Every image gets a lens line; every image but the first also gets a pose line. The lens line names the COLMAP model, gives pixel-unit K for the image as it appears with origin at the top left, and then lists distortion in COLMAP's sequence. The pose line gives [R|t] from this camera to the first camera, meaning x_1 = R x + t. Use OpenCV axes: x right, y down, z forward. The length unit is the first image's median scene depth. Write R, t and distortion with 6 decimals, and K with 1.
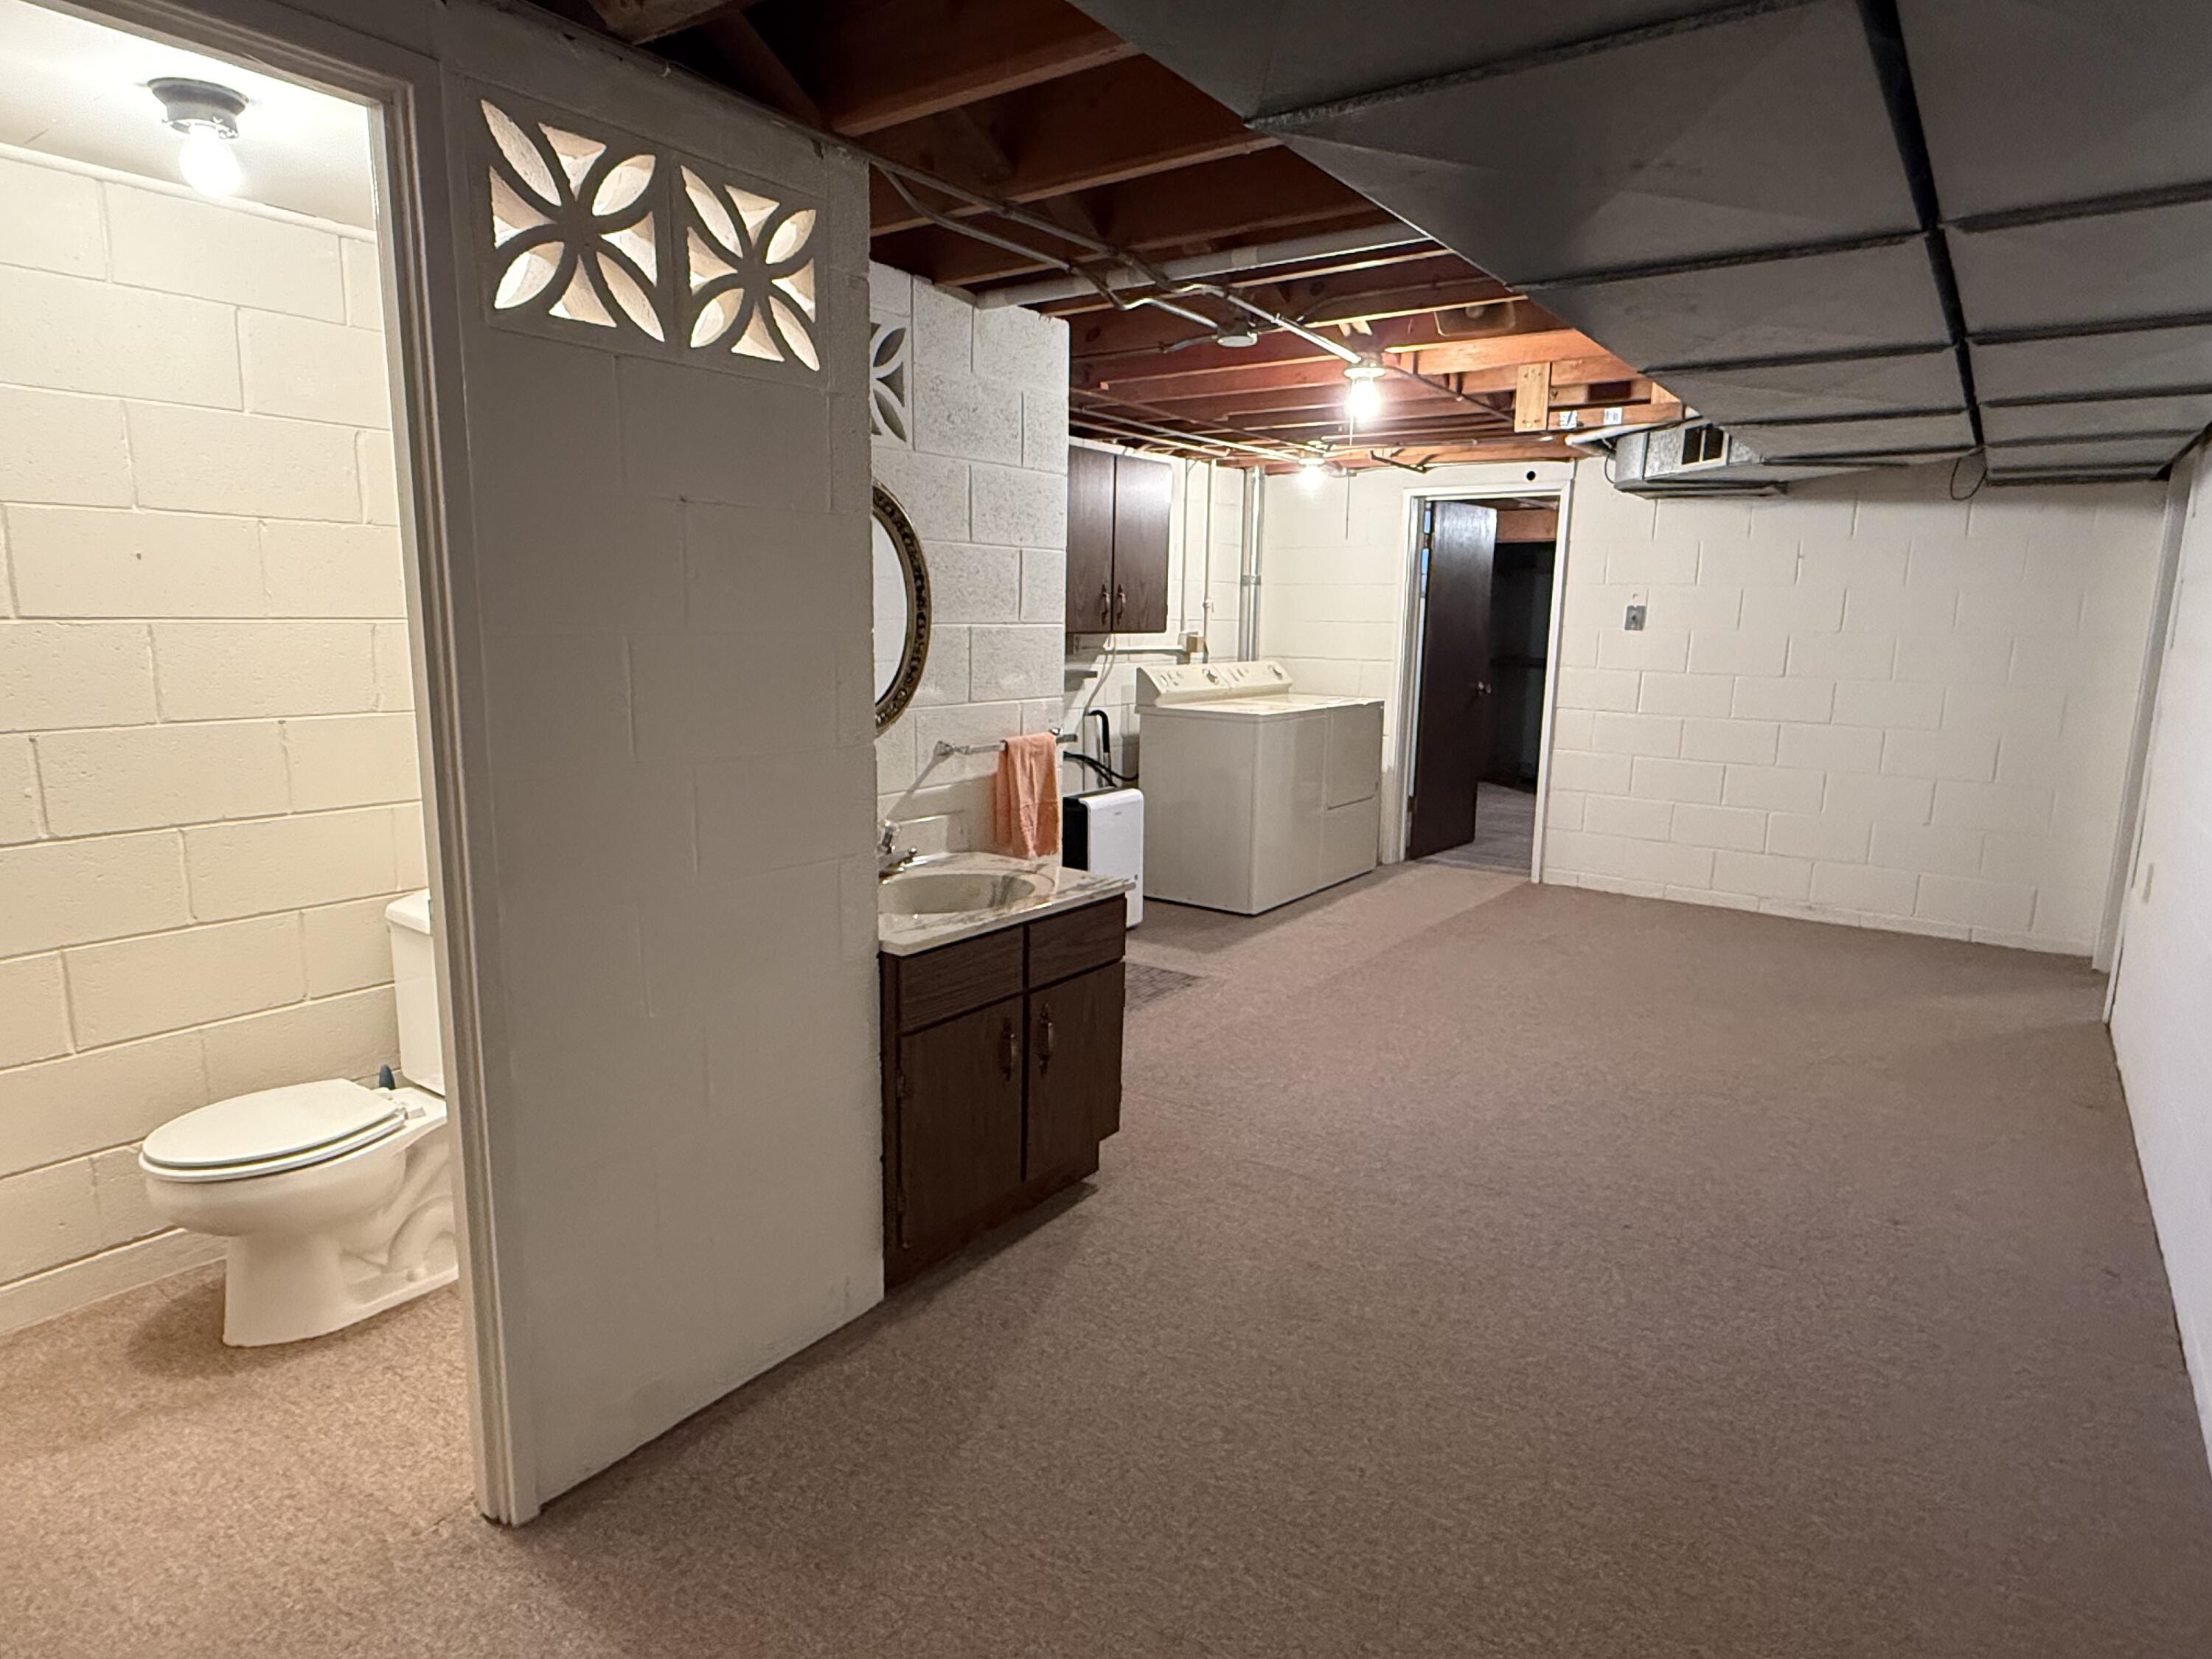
lens RADIAL K [[1247.1, 0, 1103.3], [0, 1247.1, 834.4], [0, 0, 1]] dist [-0.000471, -0.000960]
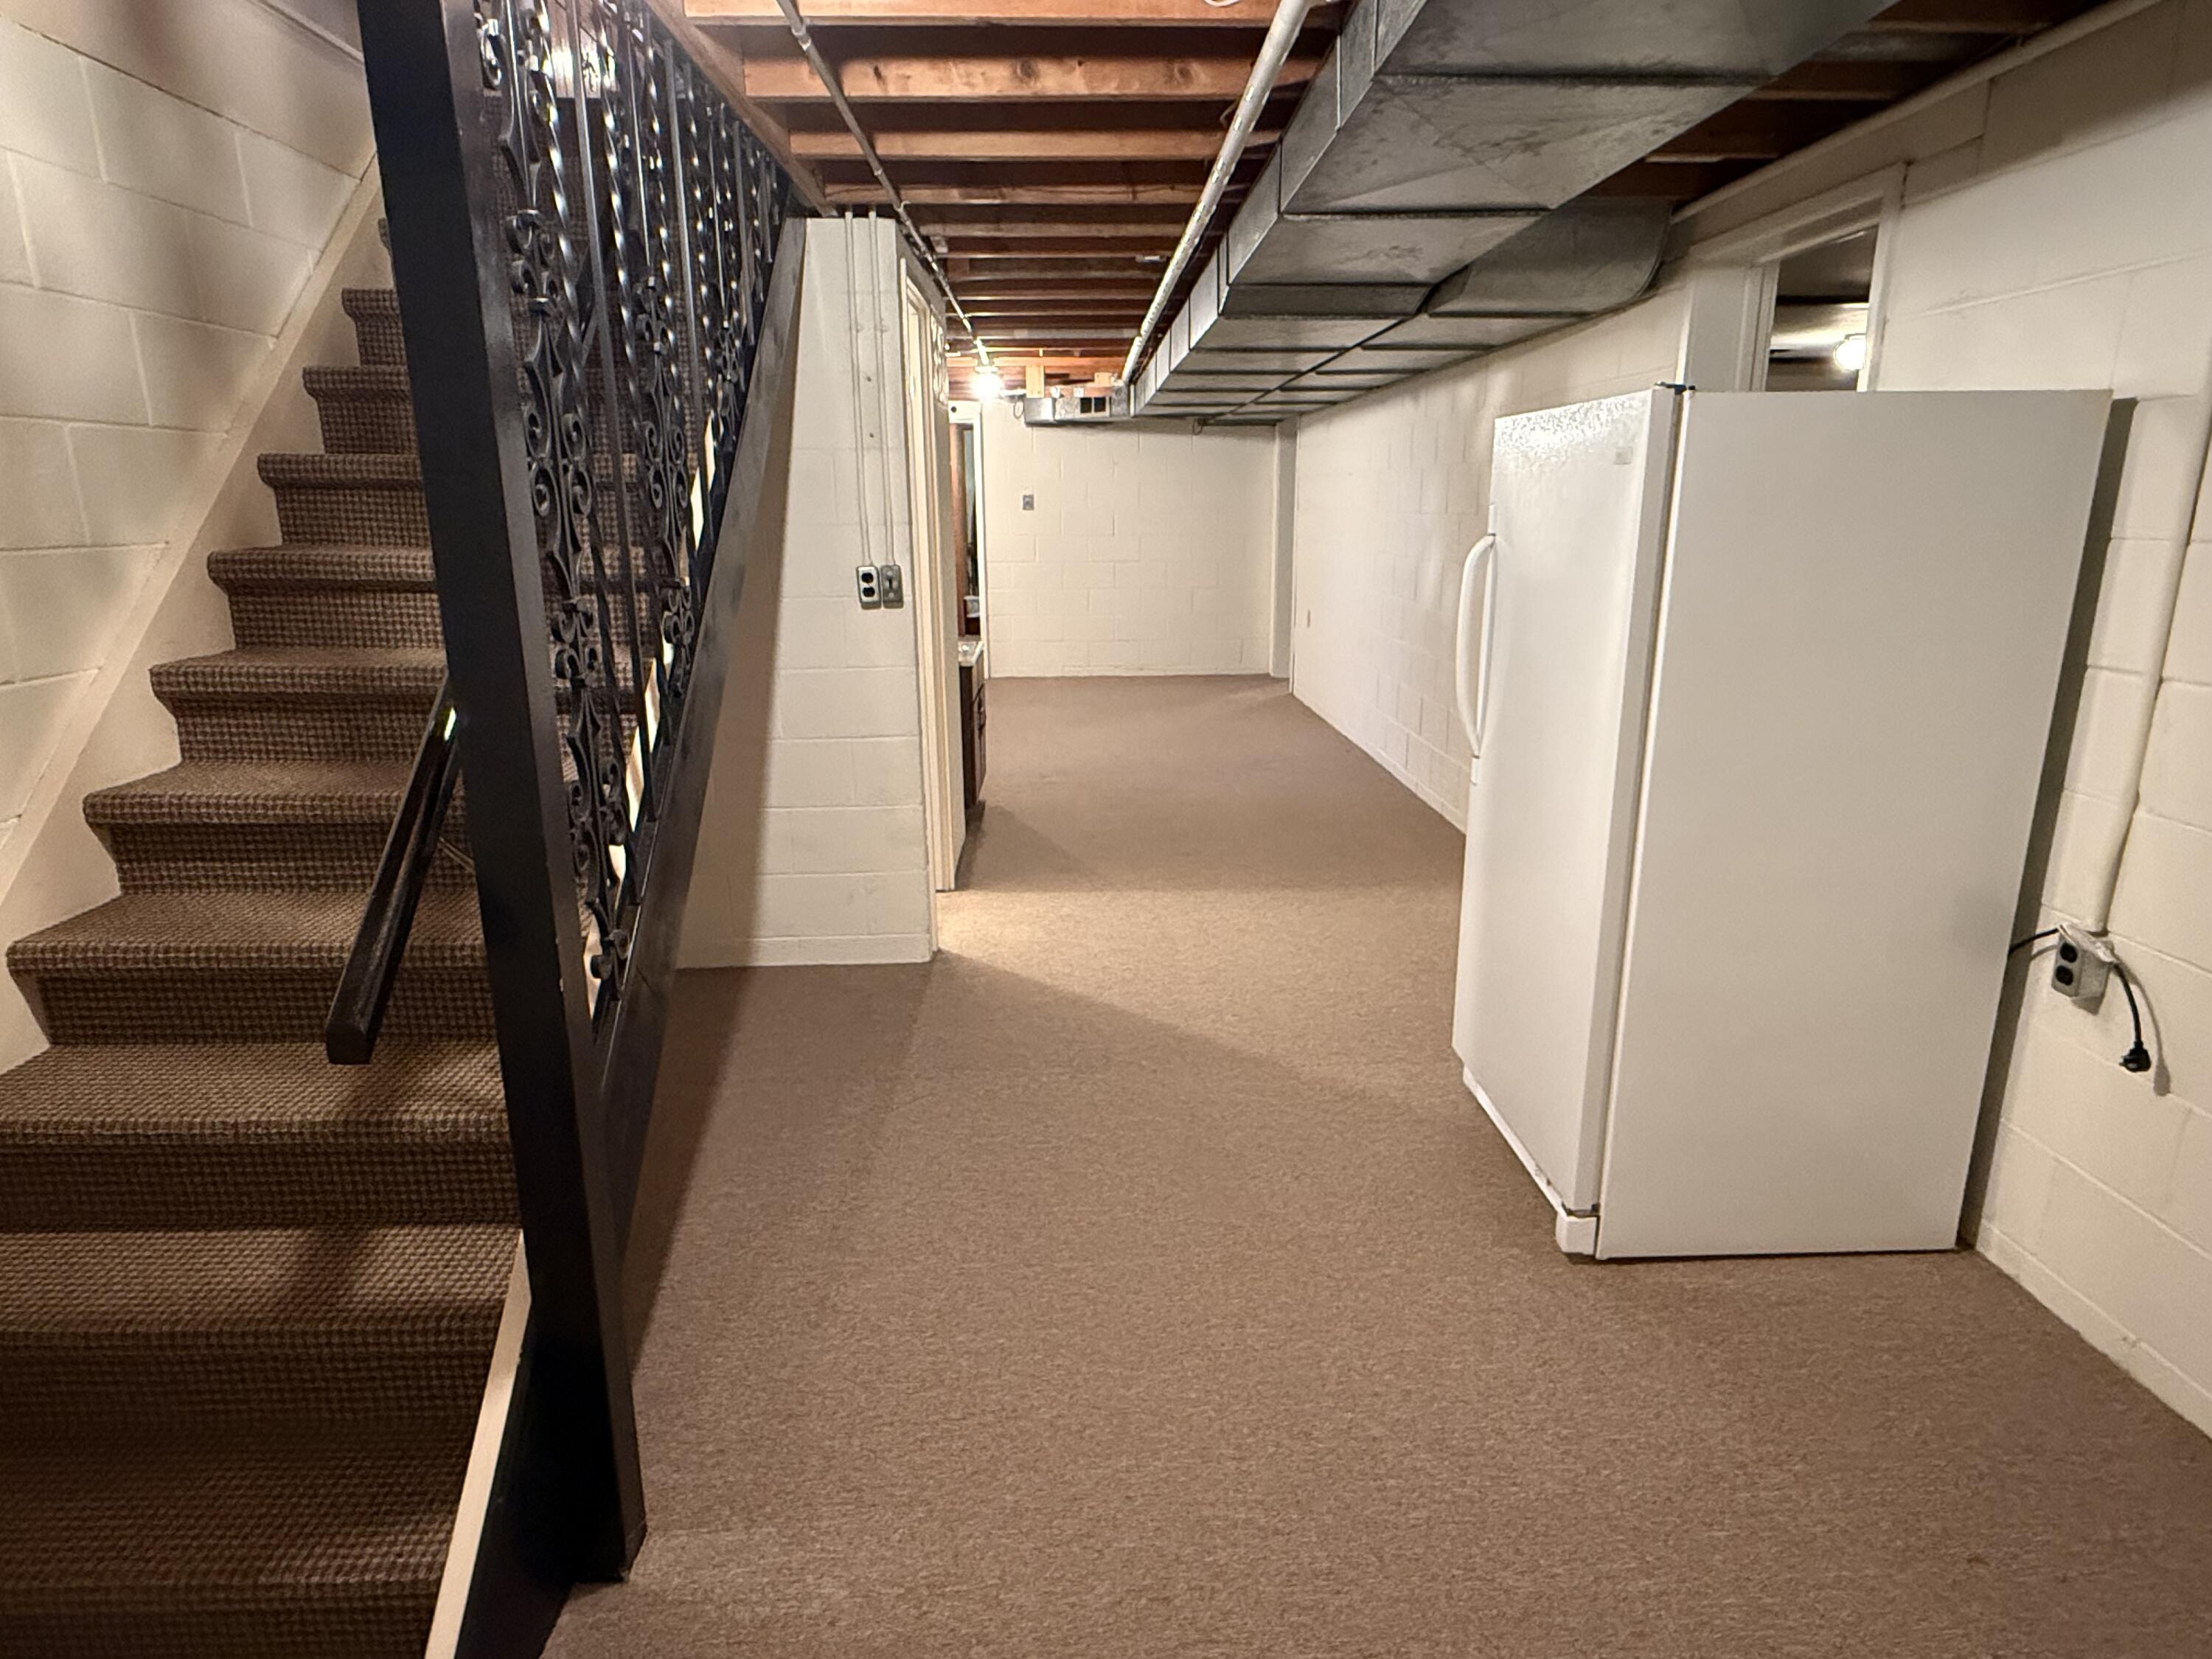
lens RADIAL K [[1247.1, 0, 1106.4], [0, 1247.1, 827.6], [0, 0, 1]] dist [-0.000471, -0.000960]
pose [[0.786342, -0.171411, 0.593535, -0.625267], [0.124289, 0.984988, 0.119798, 0.070488], [-0.605160, -0.020432, 0.795842, -0.418173]]
